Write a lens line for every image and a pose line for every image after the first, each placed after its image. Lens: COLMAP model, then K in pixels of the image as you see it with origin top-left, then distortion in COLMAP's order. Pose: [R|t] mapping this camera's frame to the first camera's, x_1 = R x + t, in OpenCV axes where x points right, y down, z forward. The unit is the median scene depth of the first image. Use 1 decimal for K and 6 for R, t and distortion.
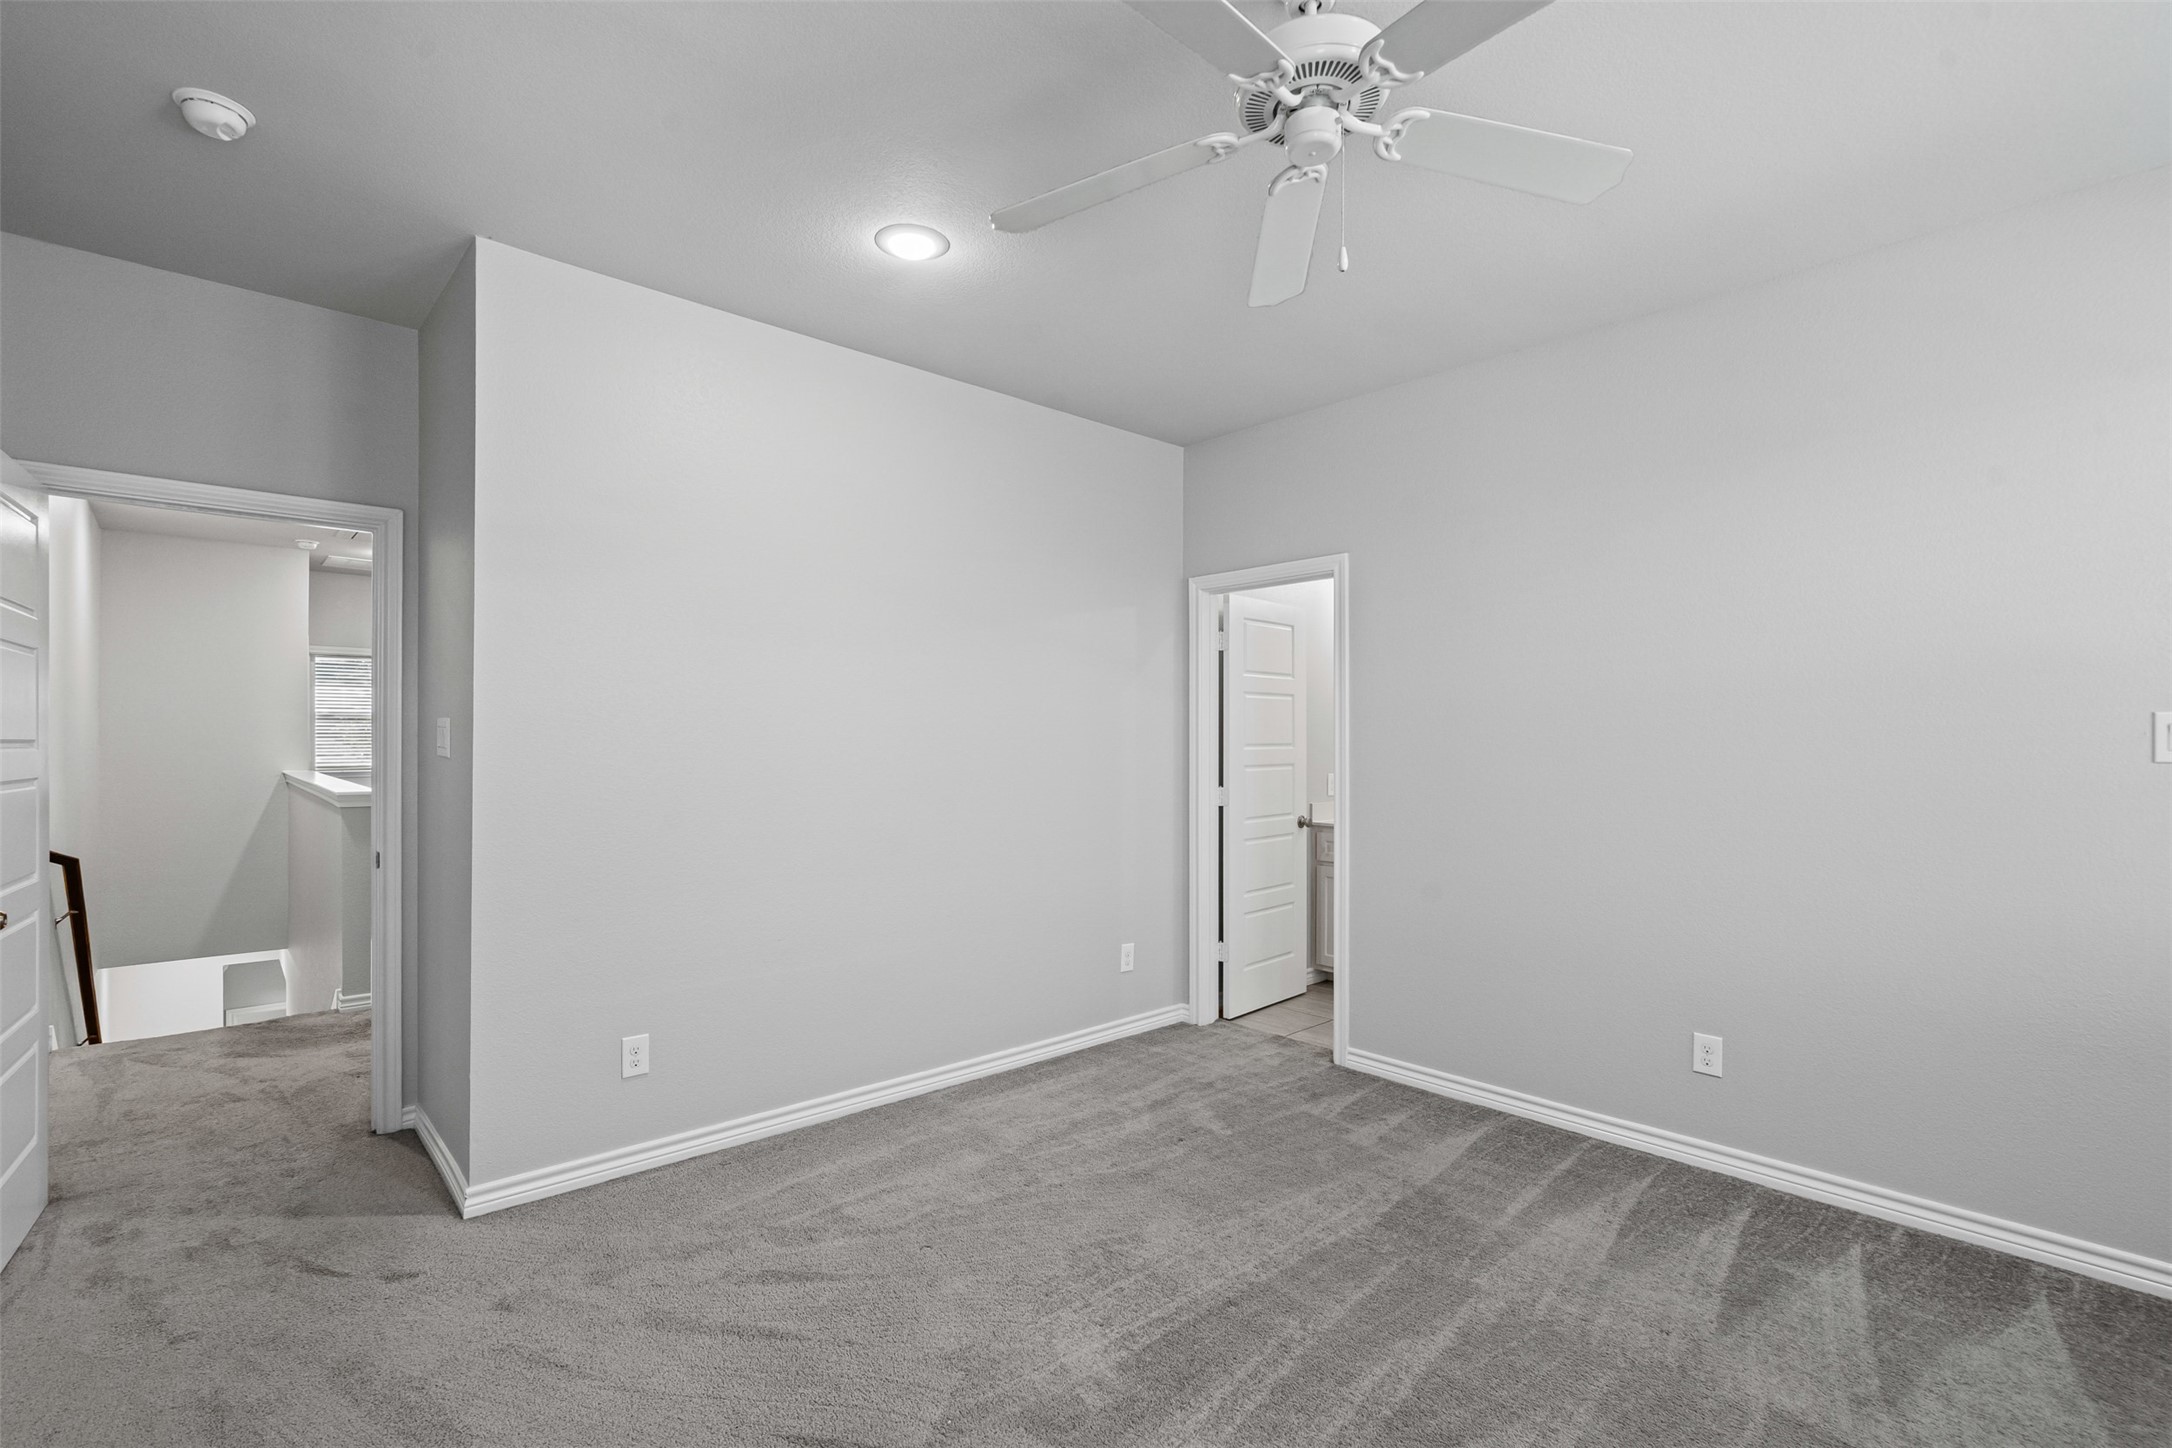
lens RADIAL K [[993.5, 0, 1079.7], [0, 993.5, 729.0], [0, 0, 1]] dist [-0.001113, -0.000064]
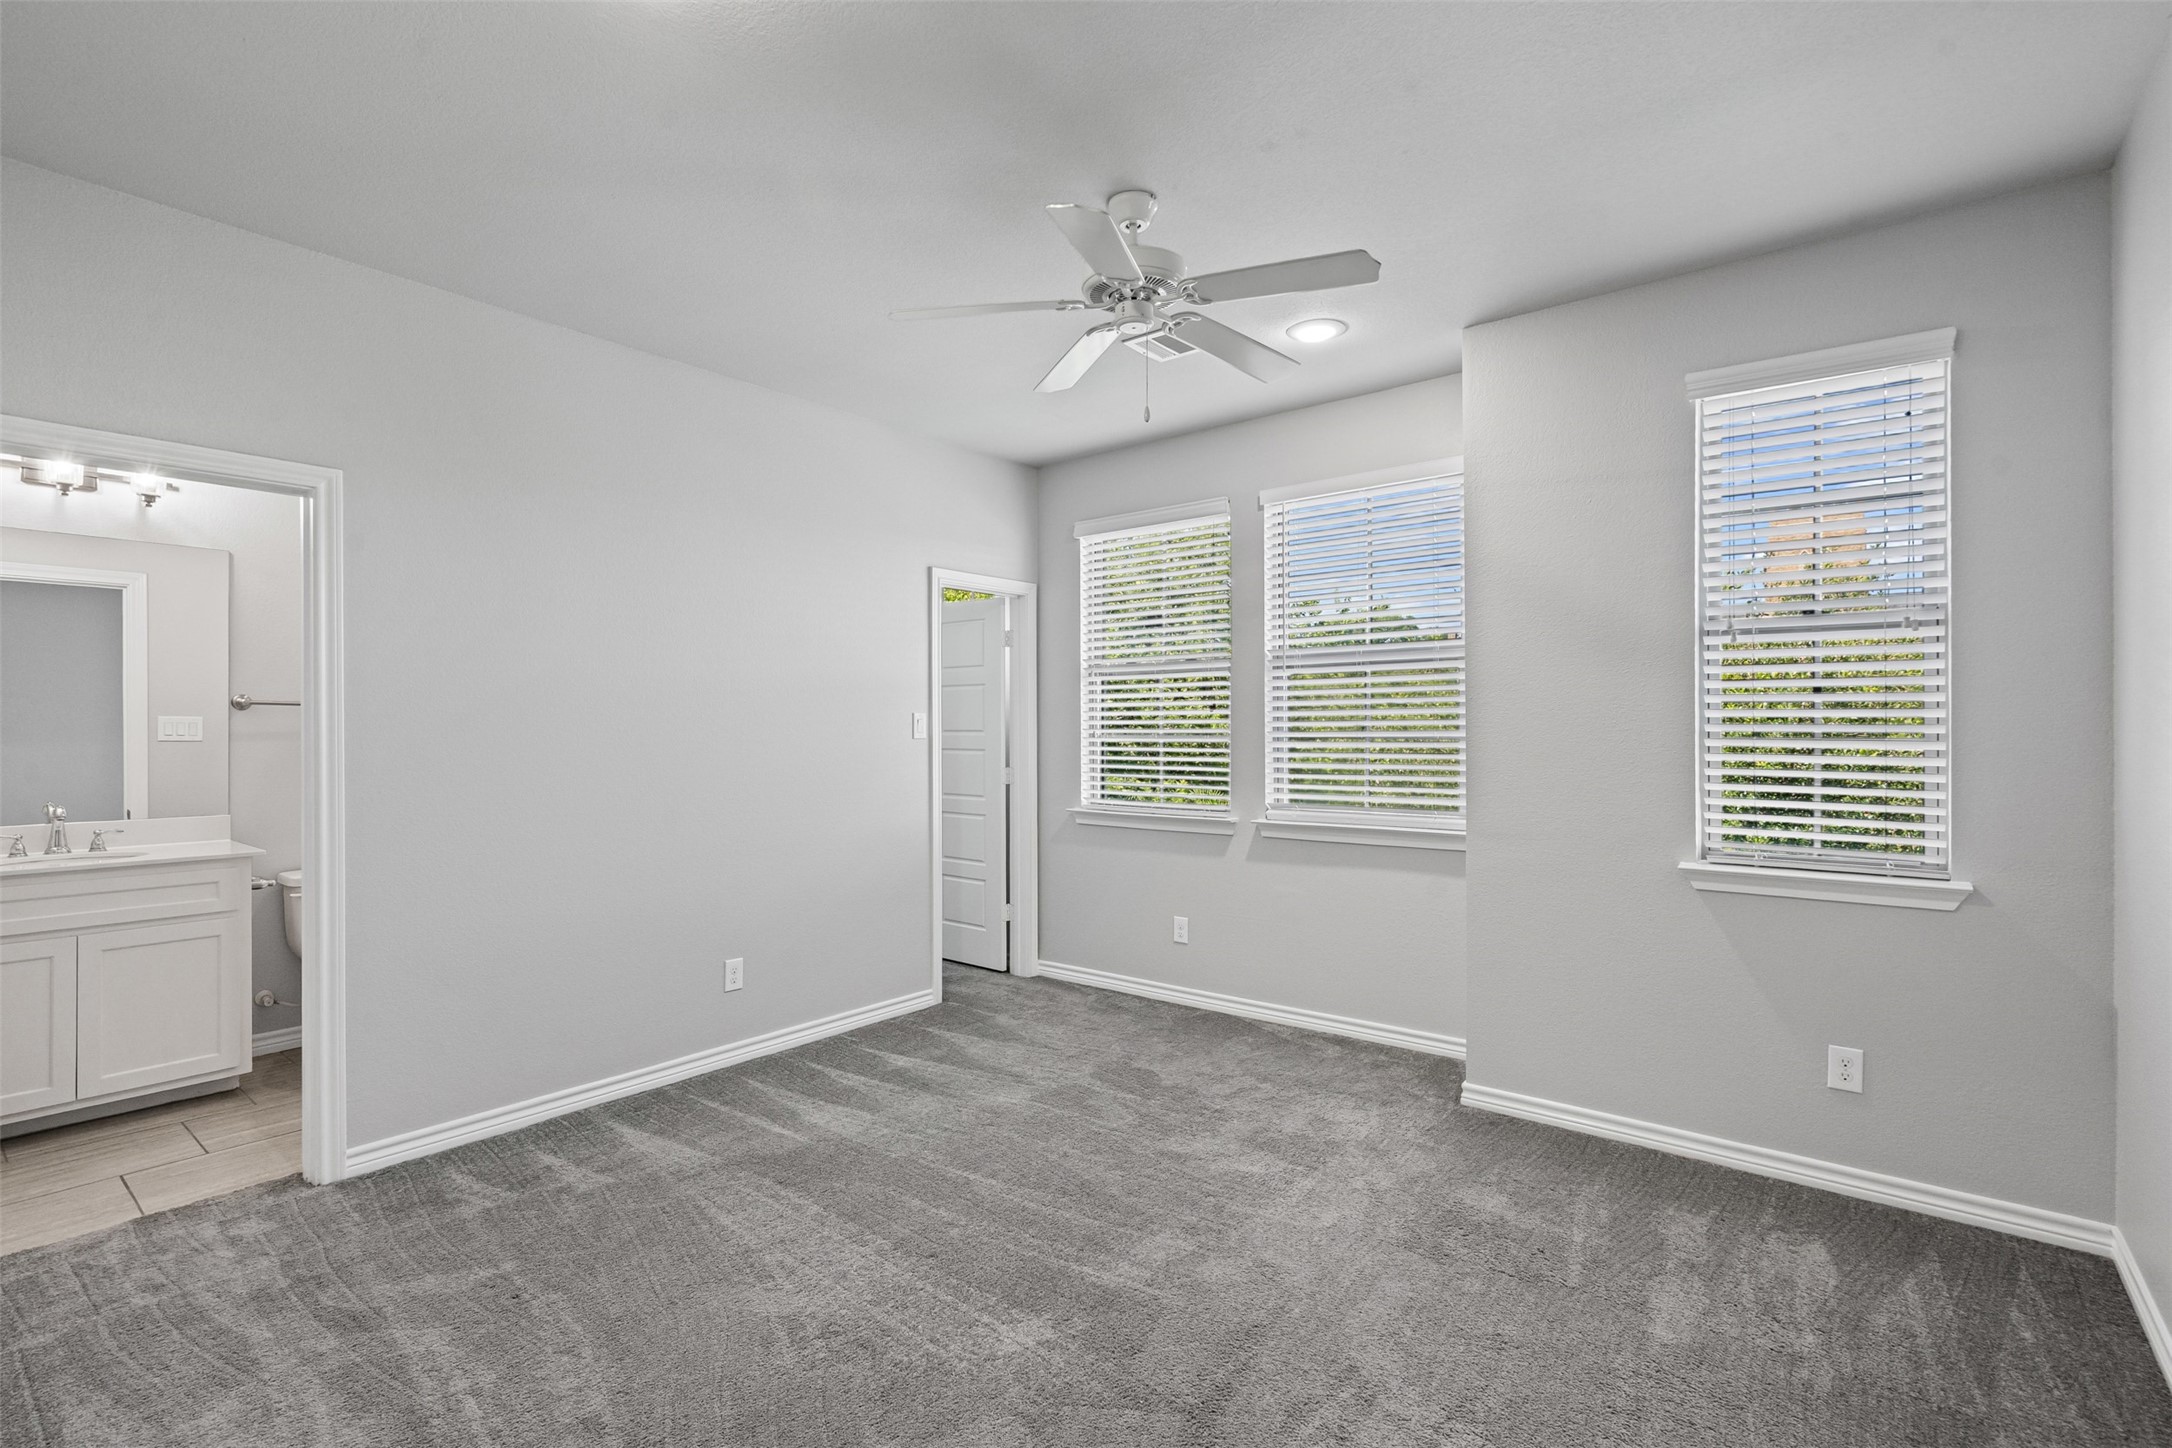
lens RADIAL K [[993.5, 0, 1079.7], [0, 993.5, 729.0], [0, 0, 1]] dist [-0.001113, -0.000064]
pose [[-0.149604, -0.004060, 0.988738, -0.667678], [-0.005884, 0.999978, 0.003216, 0.007192], [-0.988729, -0.005336, -0.149624, 0.732201]]
